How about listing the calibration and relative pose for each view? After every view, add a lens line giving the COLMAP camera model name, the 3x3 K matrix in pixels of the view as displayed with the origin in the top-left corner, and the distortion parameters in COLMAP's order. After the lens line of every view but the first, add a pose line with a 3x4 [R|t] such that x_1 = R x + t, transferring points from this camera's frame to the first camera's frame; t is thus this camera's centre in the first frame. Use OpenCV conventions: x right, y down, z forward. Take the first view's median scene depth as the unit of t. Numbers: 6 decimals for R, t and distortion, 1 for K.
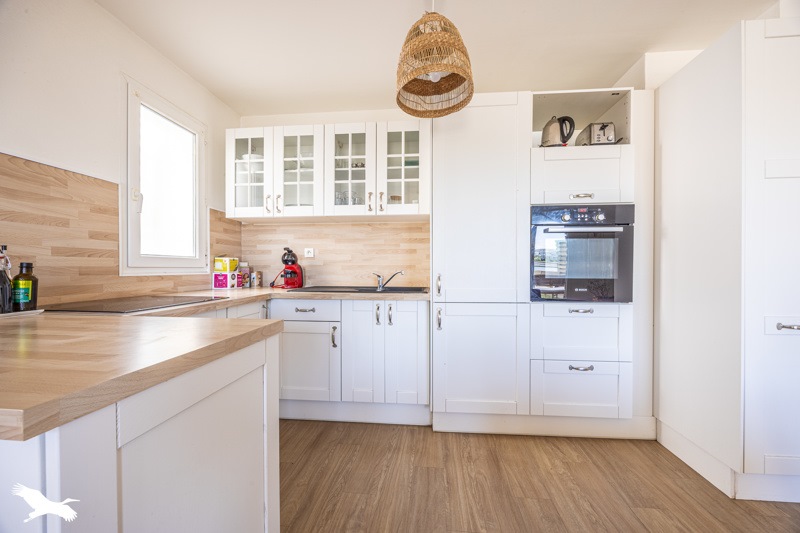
lens RADIAL K [[310.7, 0, 399.7], [0, 310.7, 270.7], [0, 0, 1]] dist [-0.006566, -0.000181]
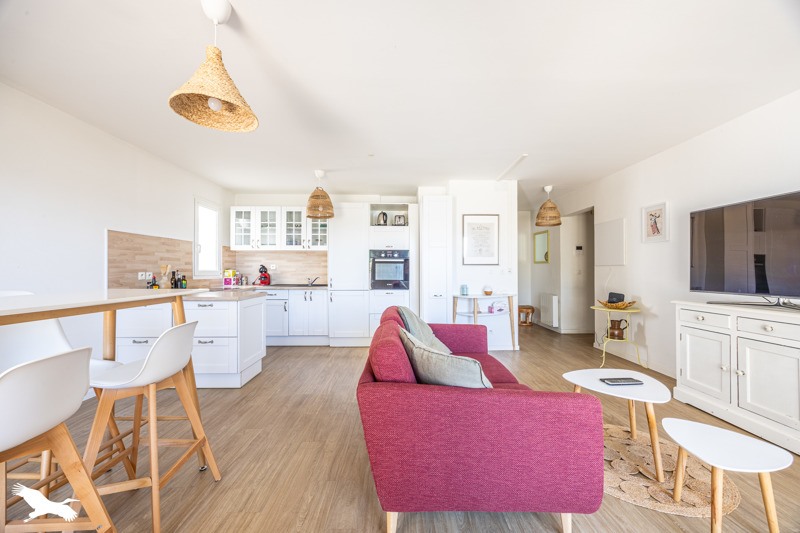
lens RADIAL K [[310.7, 0, 401.1], [0, 310.7, 267.7], [0, 0, 1]] dist [-0.006566, -0.000181]
pose [[0.993175, 0.001794, 0.116621, 0.313136], [-0.000063, 0.999890, -0.014844, -0.027834], [-0.116635, 0.014736, 0.993066, -1.158270]]
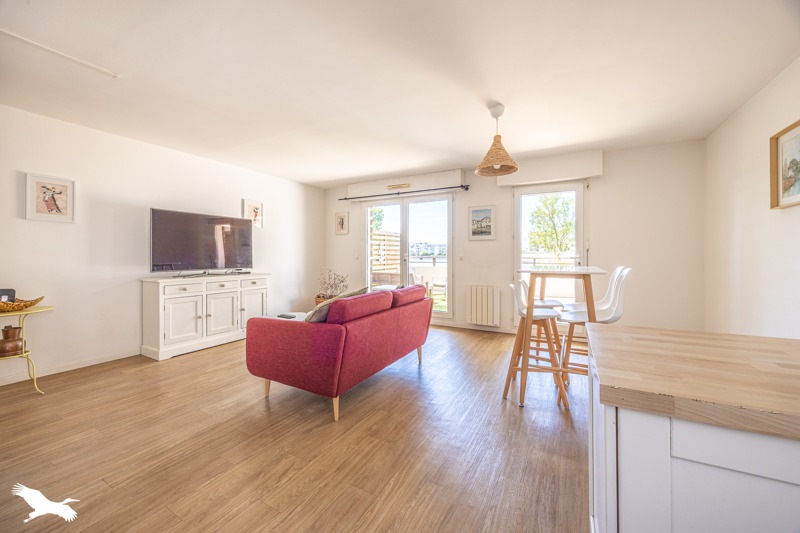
lens RADIAL K [[318.6, 0, 399.4], [0, 318.6, 262.5], [0, 0, 1]] dist [0.001002, -0.000249]
pose [[-0.920158, 0.004200, 0.391524, -0.580218], [0.008596, 0.999918, 0.009474, 0.019149], [-0.391452, 0.012083, -0.920119, 2.909470]]
